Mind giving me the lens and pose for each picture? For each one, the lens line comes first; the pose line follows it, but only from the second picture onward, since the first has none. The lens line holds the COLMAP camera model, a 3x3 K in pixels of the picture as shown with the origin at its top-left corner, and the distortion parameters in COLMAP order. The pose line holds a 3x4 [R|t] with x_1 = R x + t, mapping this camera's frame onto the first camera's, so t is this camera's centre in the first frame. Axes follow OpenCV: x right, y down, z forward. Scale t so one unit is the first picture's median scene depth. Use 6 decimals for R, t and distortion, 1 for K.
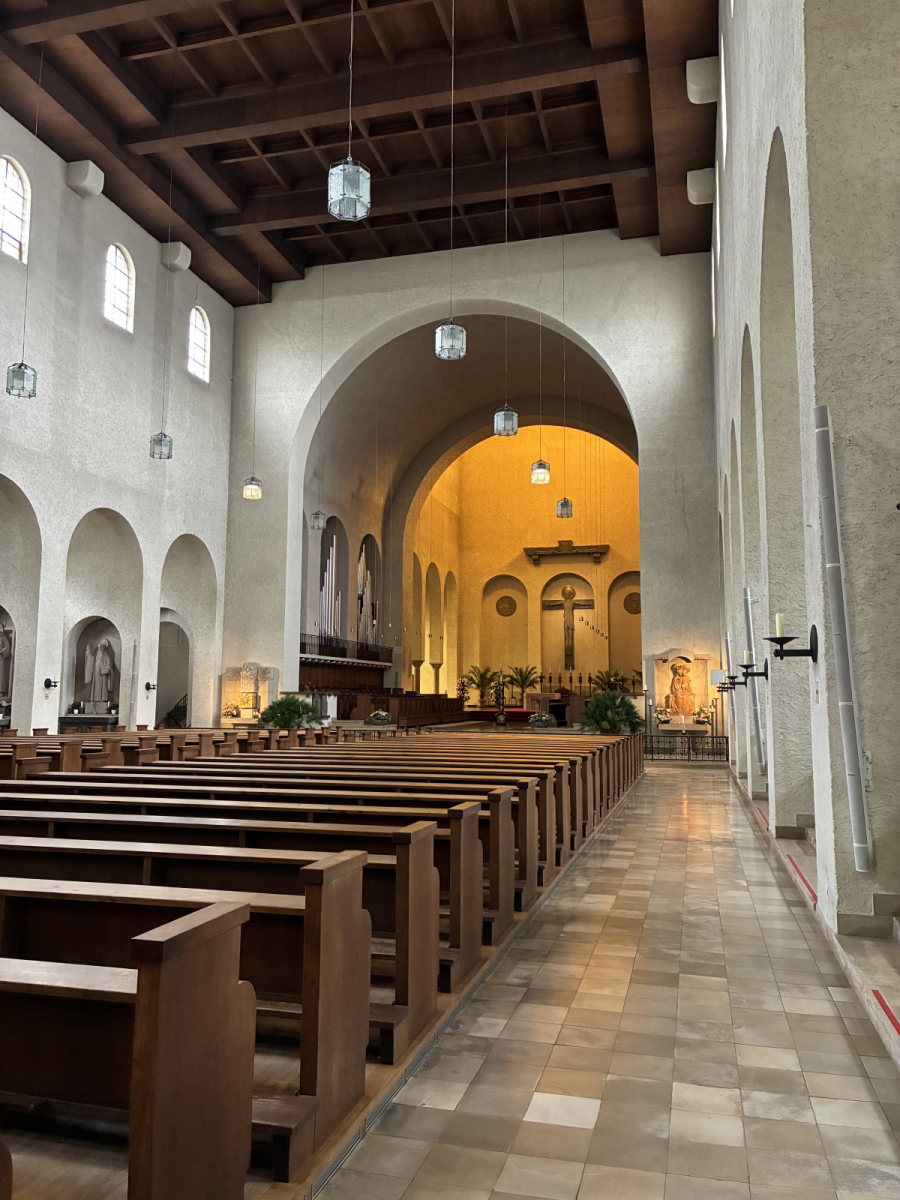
lens RADIAL K [[912.1, 0, 450.0], [0, 912.1, 600.0], [0, 0, 1]] dist [0.001724, -0.003561]
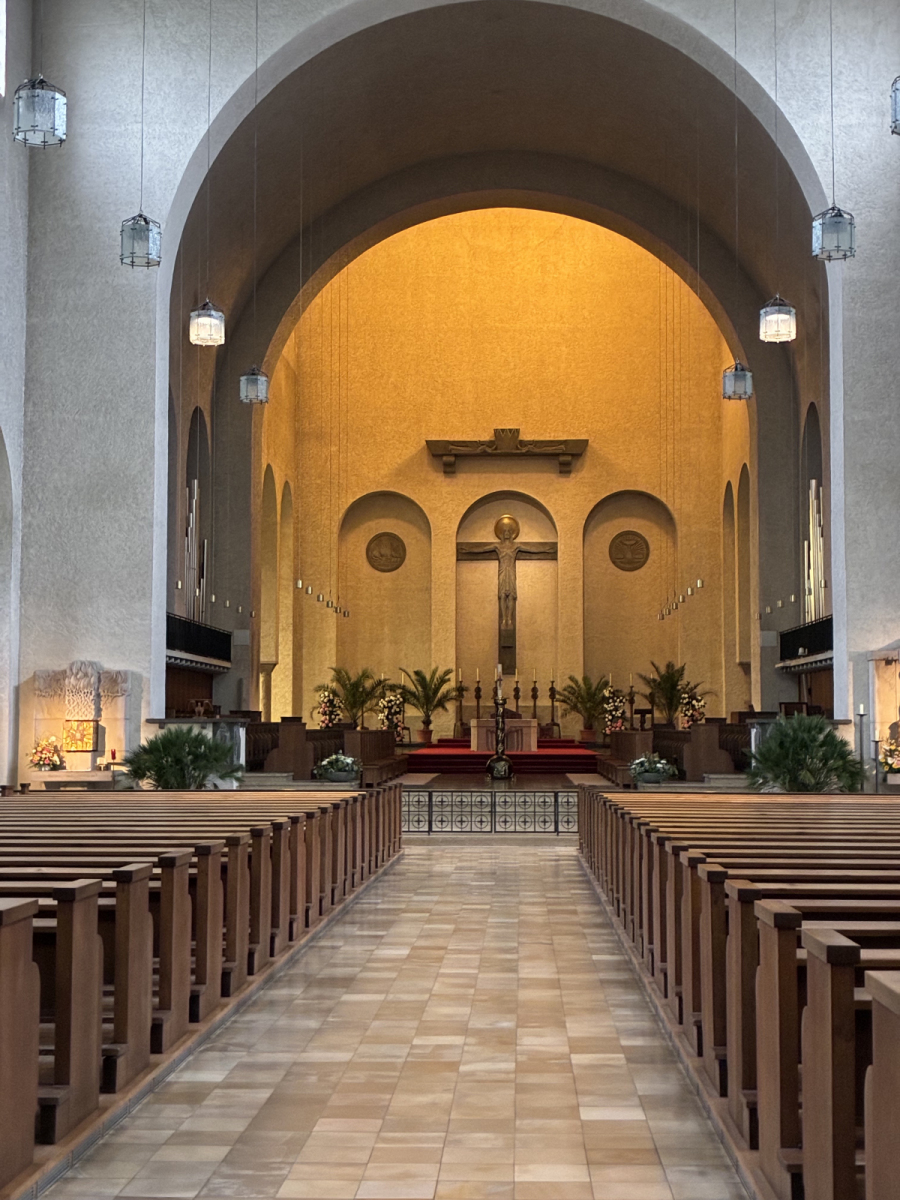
lens RADIAL K [[1829.7, 0, 450.0], [0, 1829.7, 600.0], [0, 0, 1]] dist [0.264488, -1.414183]
pose [[0.975551, 0.011285, 0.219485, -0.241203], [-0.019265, 0.999228, 0.034250, -0.004291], [-0.218929, -0.037641, 0.975014, -0.040792]]
